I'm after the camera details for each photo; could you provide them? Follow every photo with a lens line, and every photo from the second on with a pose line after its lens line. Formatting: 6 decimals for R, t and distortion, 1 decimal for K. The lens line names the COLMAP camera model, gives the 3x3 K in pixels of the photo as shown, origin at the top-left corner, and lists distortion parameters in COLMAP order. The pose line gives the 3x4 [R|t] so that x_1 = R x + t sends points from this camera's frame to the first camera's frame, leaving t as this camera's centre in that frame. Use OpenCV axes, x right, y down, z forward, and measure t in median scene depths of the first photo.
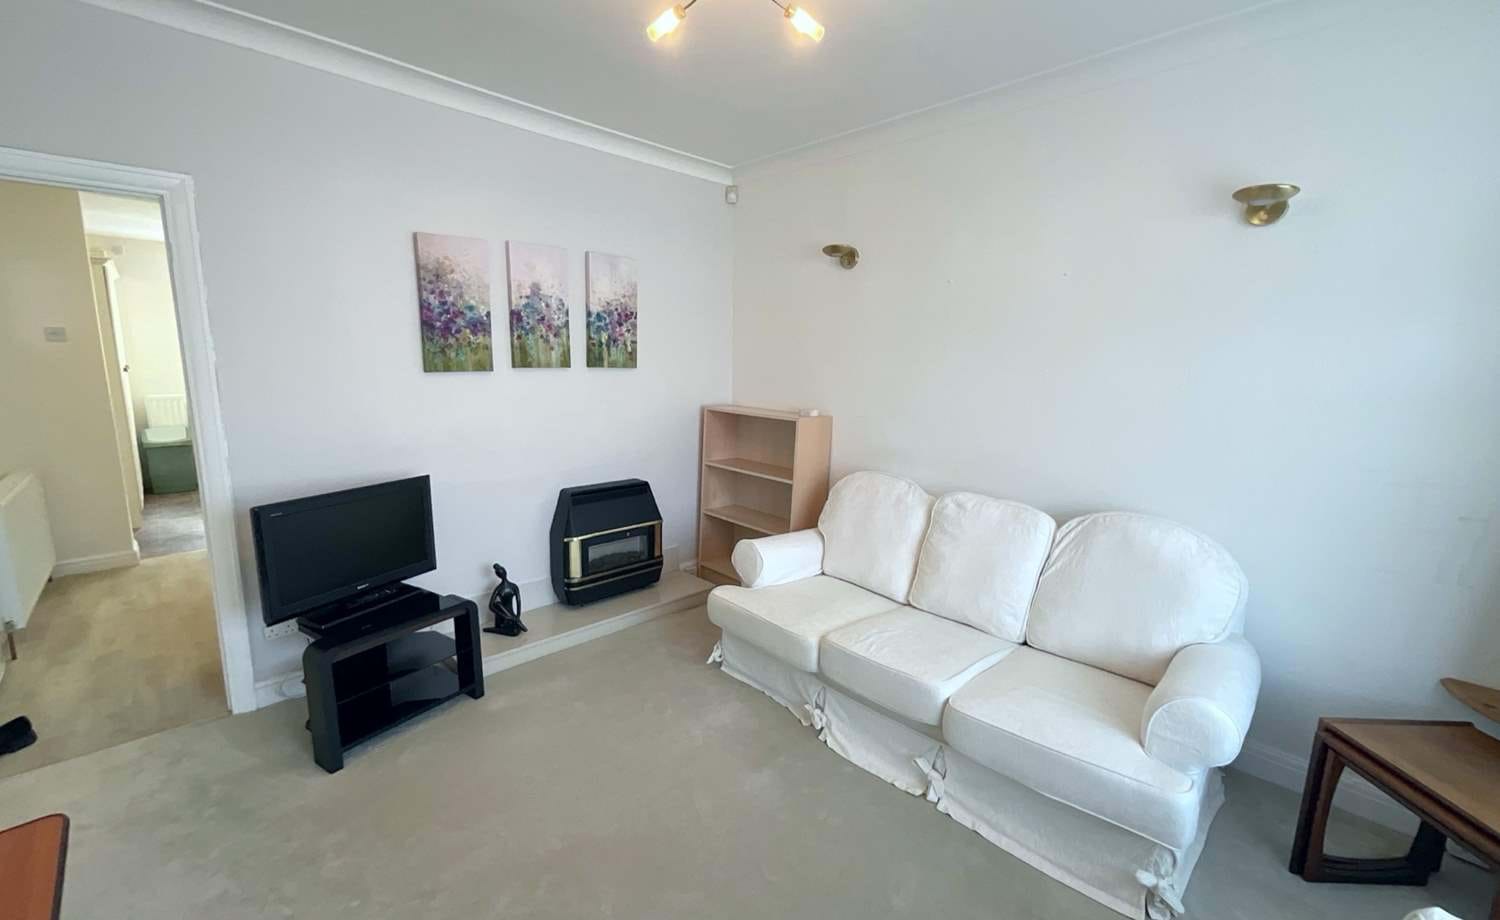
lens RADIAL K [[607.0, 0, 752.0], [0, 607.0, 463.4], [0, 0, 1]] dist [-0.007877, 0.002510]
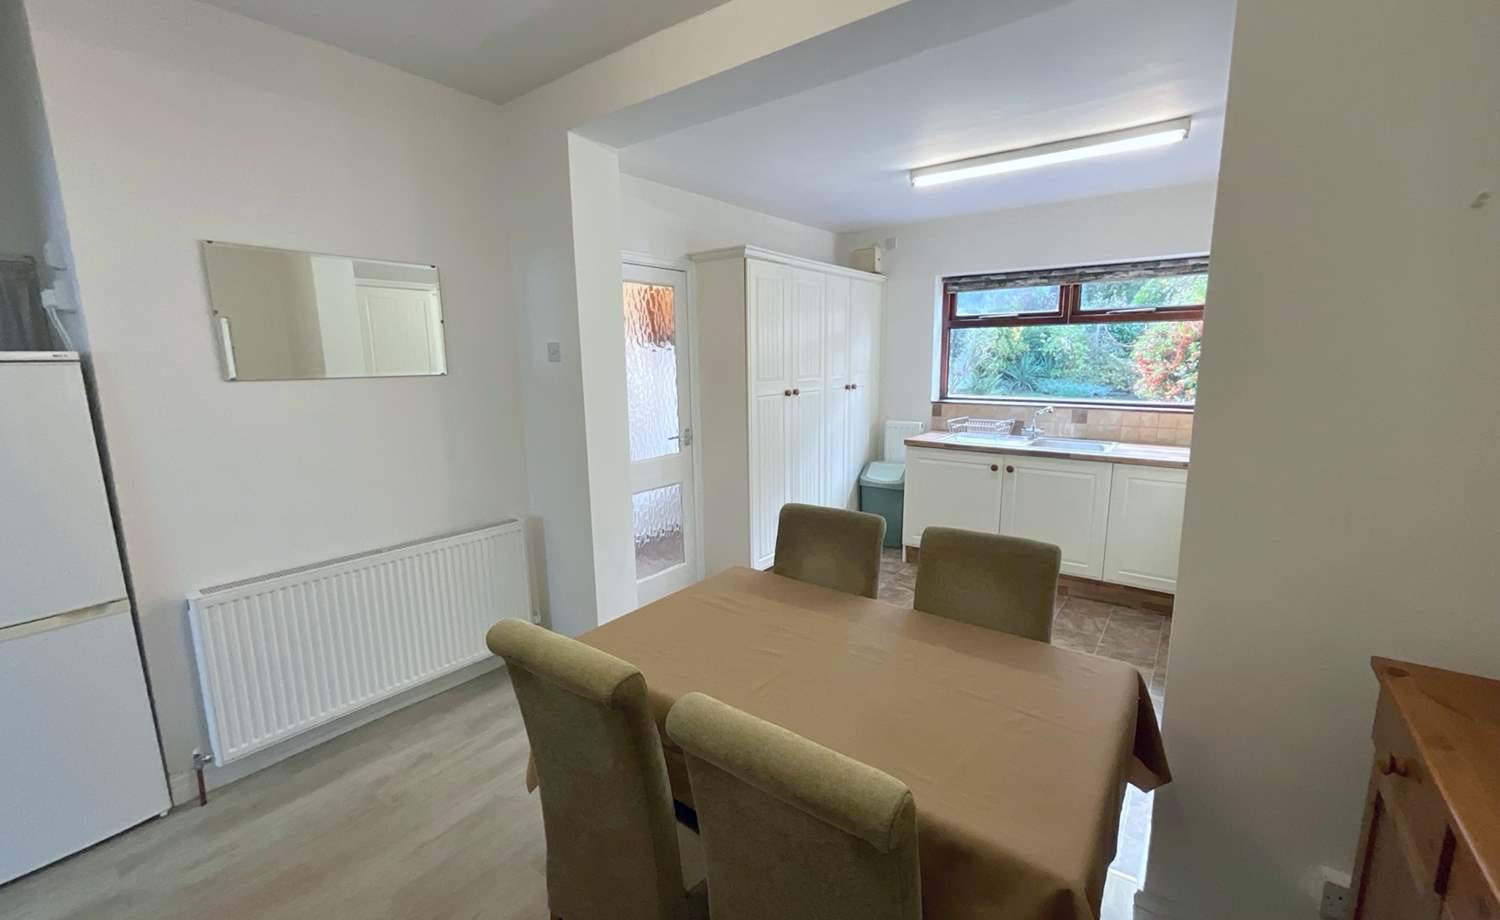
lens RADIAL K [[607.0, 0, 750.9], [0, 607.0, 460.4], [0, 0, 1]] dist [-0.007877, 0.002510]
pose [[0.141617, 0.146663, -0.978997, -0.449491], [-0.158754, 0.979529, 0.123778, -0.266061], [0.977109, 0.137890, 0.162001, 1.397758]]
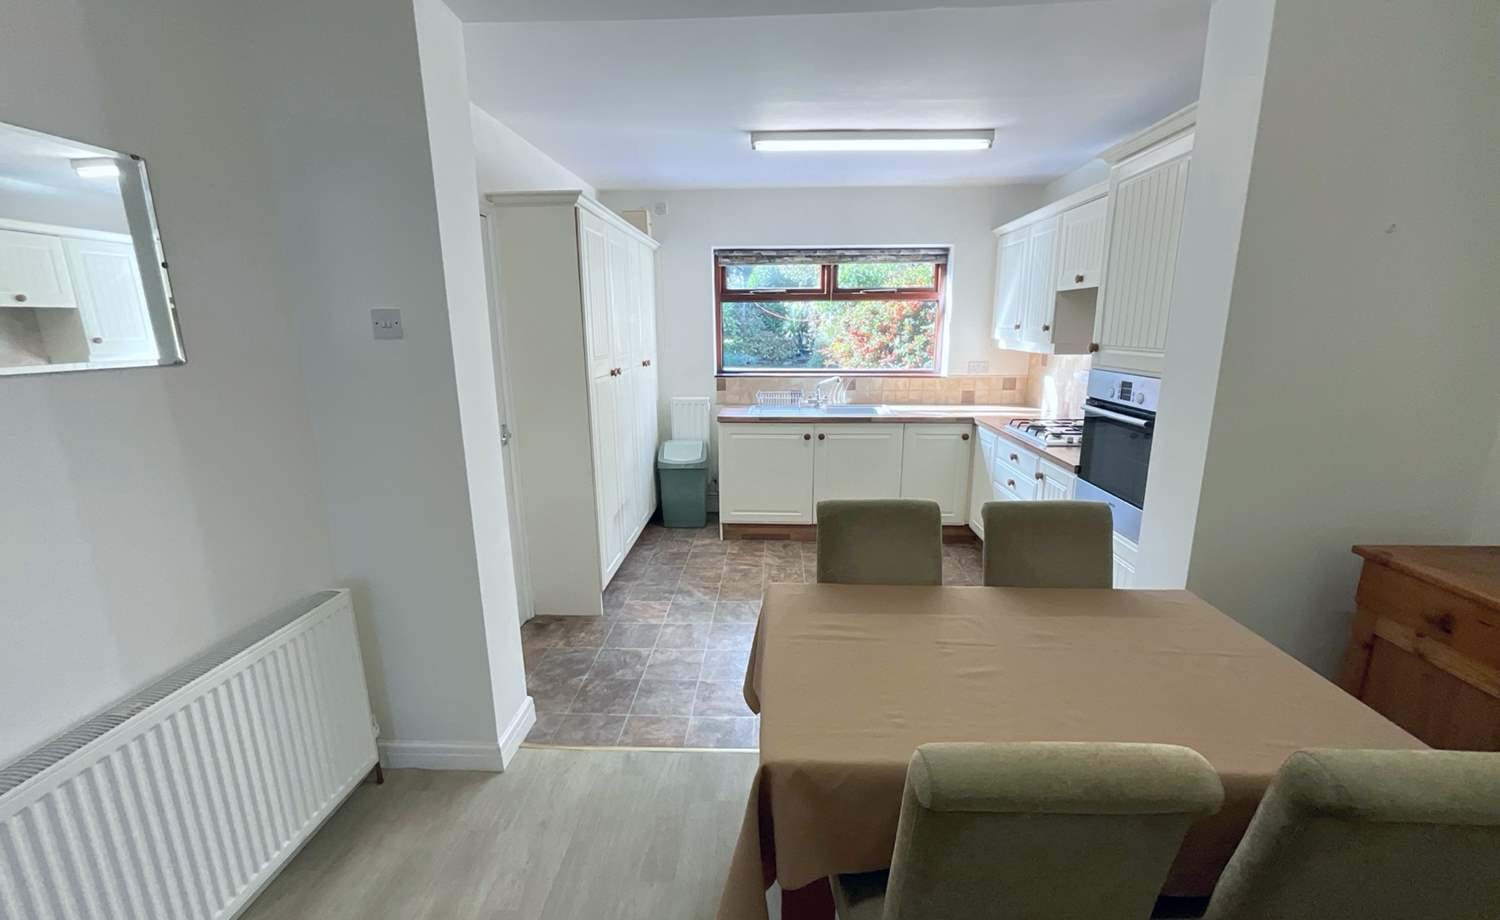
lens RADIAL K [[607.0, 0, 748.8], [0, 607.0, 458.7], [0, 0, 1]] dist [-0.007877, 0.002510]
pose [[0.675668, 0.136116, -0.724531, -0.732962], [-0.110304, 0.990409, 0.083201, -0.222832], [0.728907, 0.023703, 0.684202, 1.086338]]
